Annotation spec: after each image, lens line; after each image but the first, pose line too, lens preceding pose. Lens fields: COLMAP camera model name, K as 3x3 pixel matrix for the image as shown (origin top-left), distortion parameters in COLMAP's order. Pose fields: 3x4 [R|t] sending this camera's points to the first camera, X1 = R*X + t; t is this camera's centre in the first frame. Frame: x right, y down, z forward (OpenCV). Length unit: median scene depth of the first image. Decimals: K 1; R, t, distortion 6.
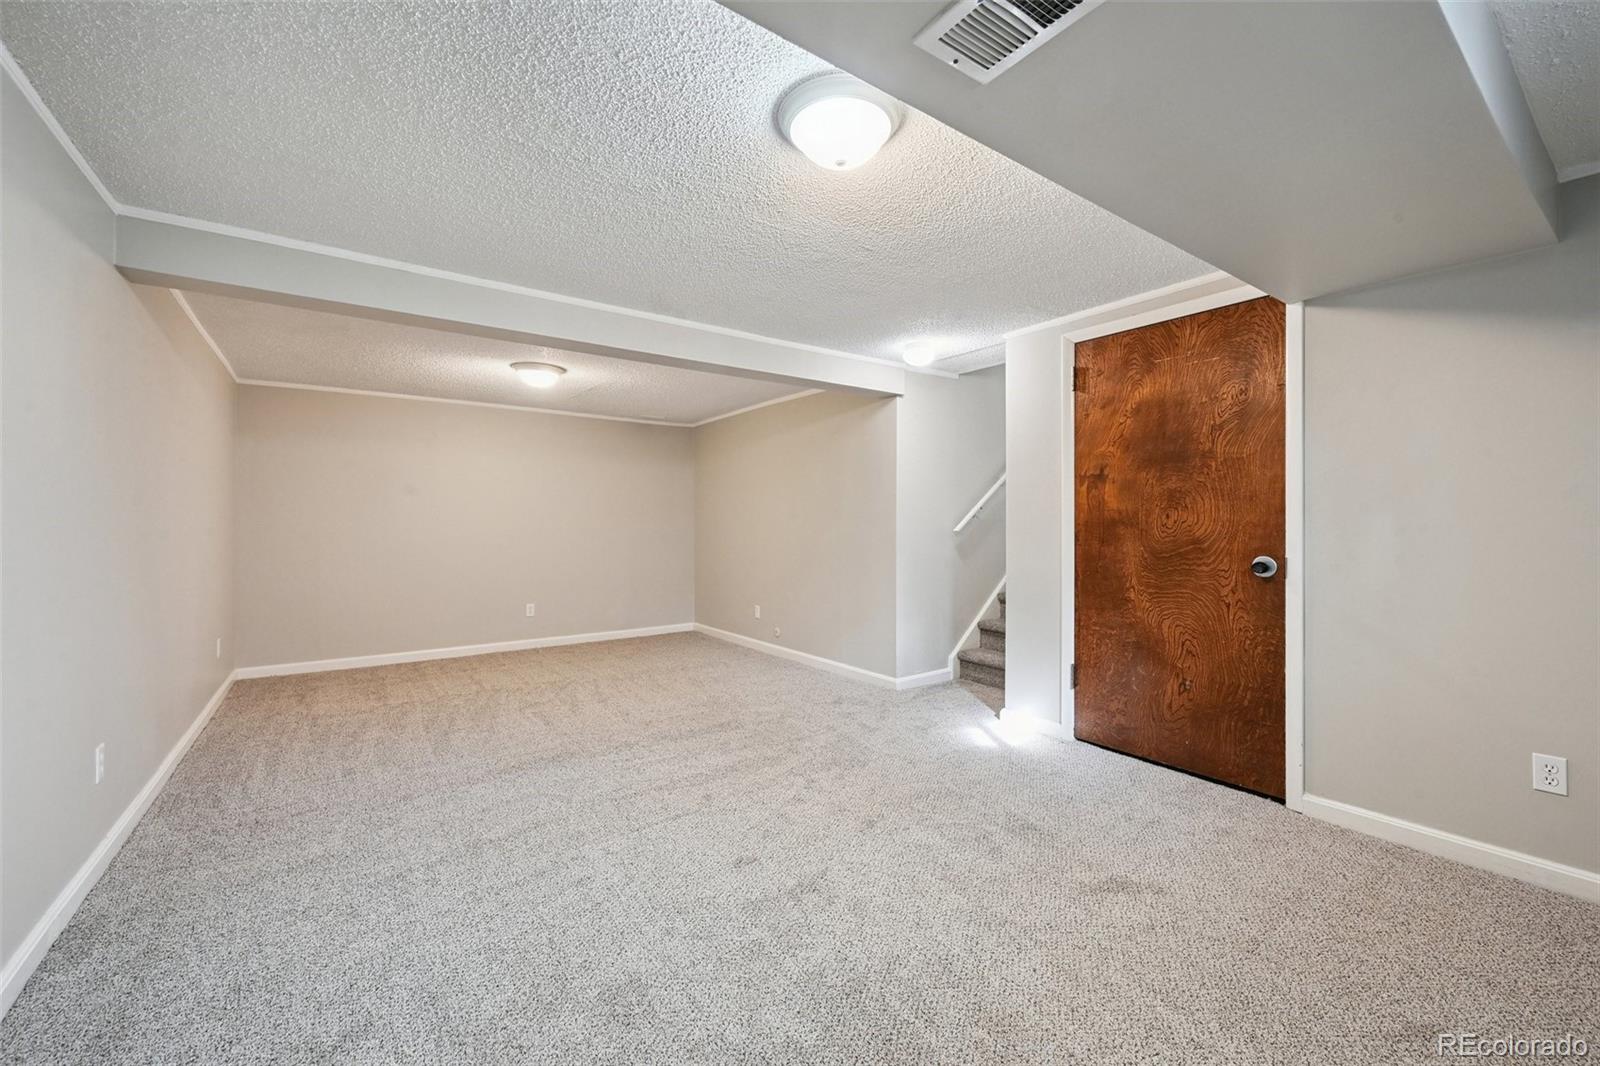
lens RADIAL K [[631.2, 0, 797.3], [0, 631.2, 534.3], [0, 0, 1]] dist [-0.000404, 0.000322]
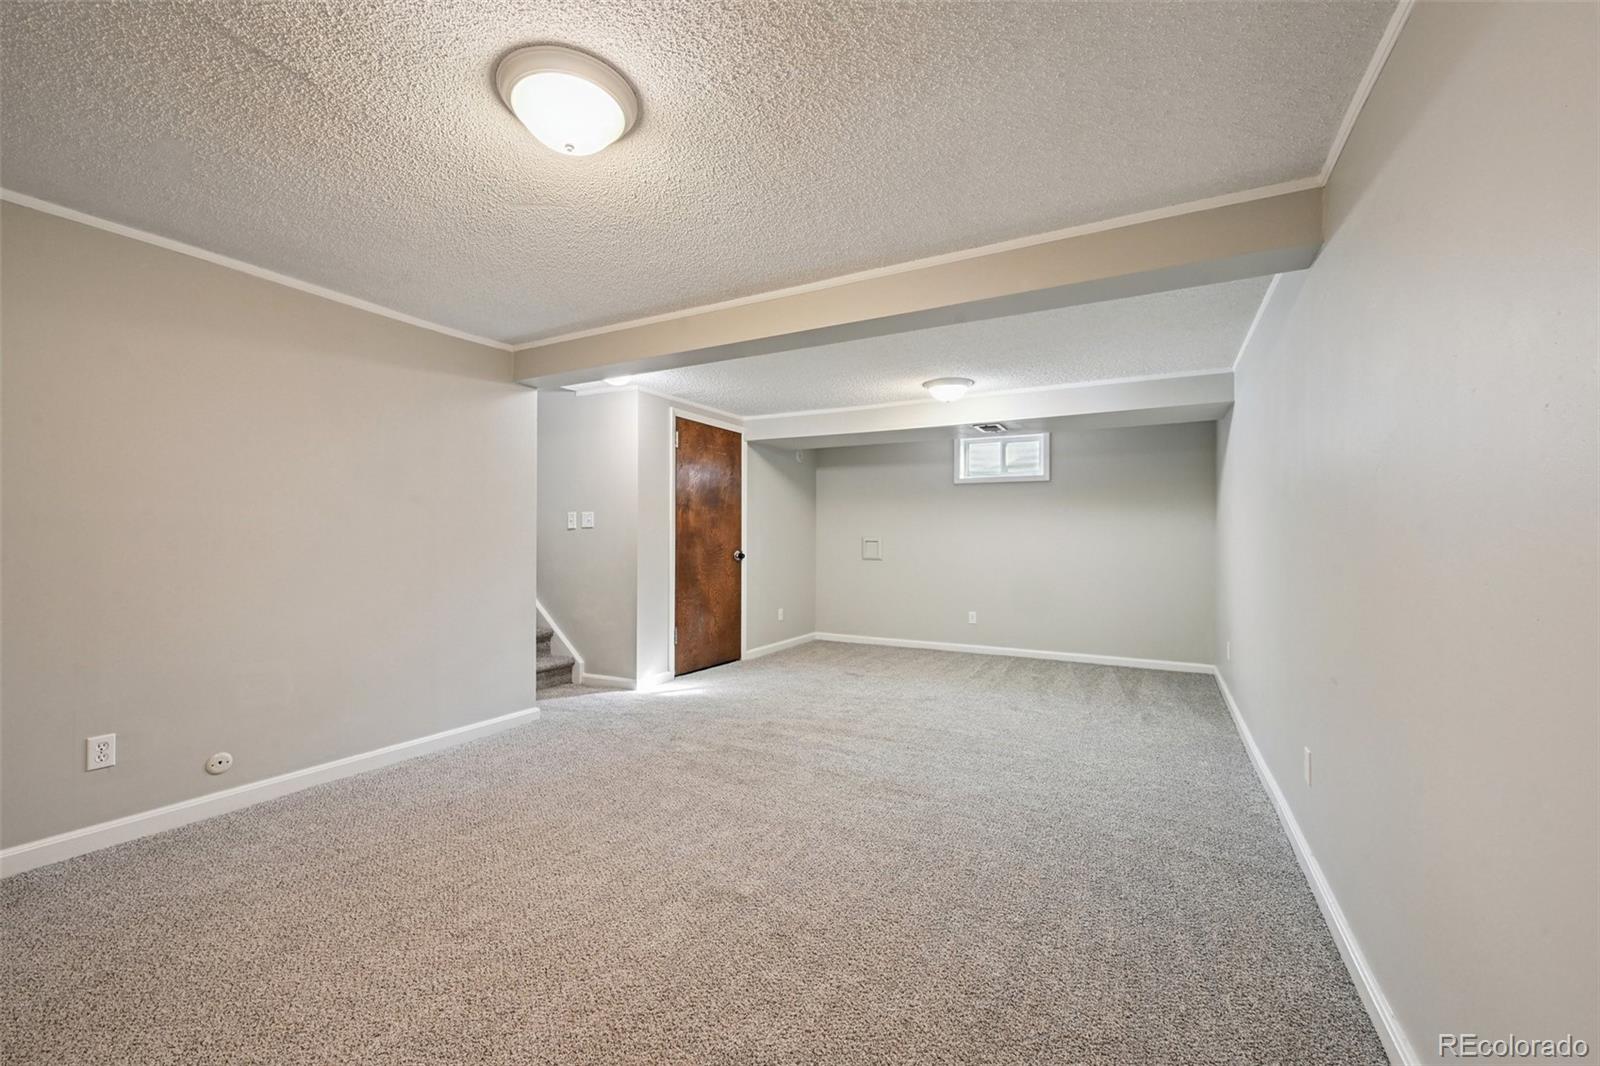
lens RADIAL K [[631.2, 0, 797.3], [0, 631.2, 534.3], [0, 0, 1]] dist [-0.000404, 0.000322]
pose [[-0.447938, -0.006001, 0.894045, -1.113145], [-0.007608, 0.999967, 0.002900, -0.026774], [-0.894032, -0.005503, -0.447969, 1.511990]]
